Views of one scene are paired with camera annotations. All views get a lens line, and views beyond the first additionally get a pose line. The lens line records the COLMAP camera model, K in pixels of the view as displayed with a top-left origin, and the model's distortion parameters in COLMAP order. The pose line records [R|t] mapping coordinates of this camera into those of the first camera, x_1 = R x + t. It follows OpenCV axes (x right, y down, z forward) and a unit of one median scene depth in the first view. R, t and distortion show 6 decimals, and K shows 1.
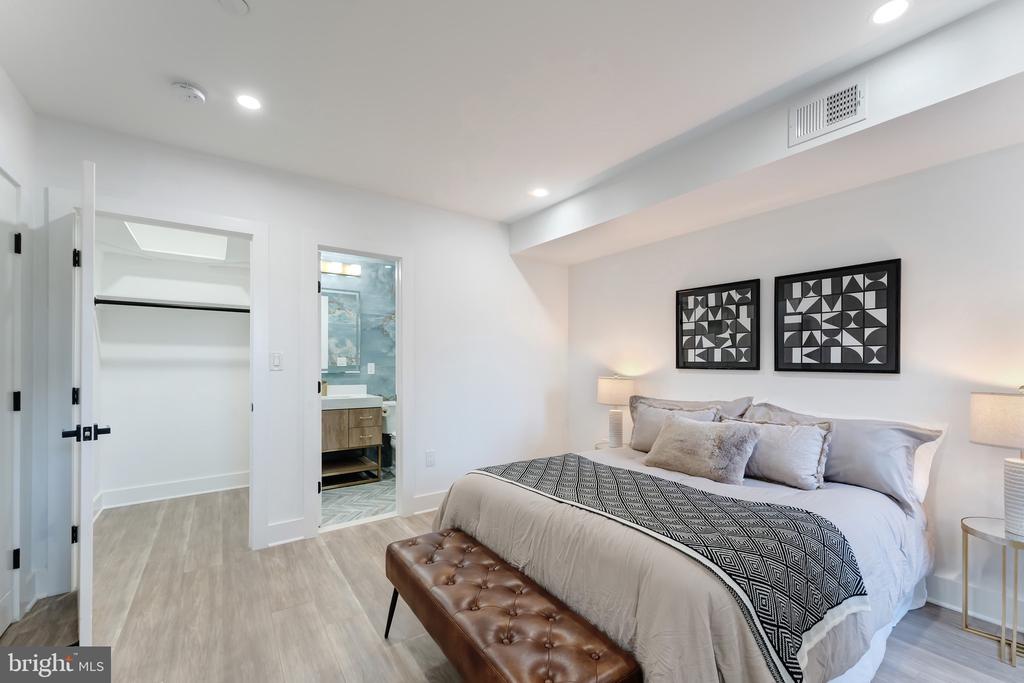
lens RADIAL K [[408.9, 0, 508.4], [0, 408.9, 345.6], [0, 0, 1]] dist [0.000288, 0.000036]
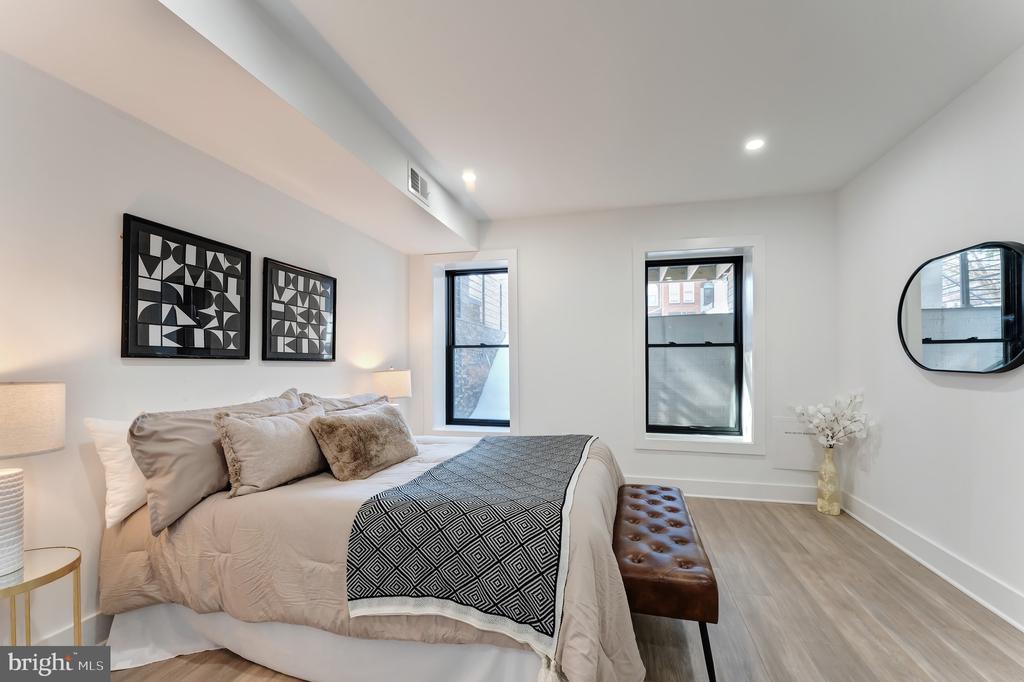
lens RADIAL K [[408.9, 0, 508.4], [0, 408.9, 345.1], [0, 0, 1]] dist [0.000288, 0.000036]
pose [[-0.625044, -0.006062, 0.780566, -0.363798], [-0.080333, 0.995160, -0.056598, 0.032523], [-0.776445, -0.098081, -0.622506, 1.034403]]
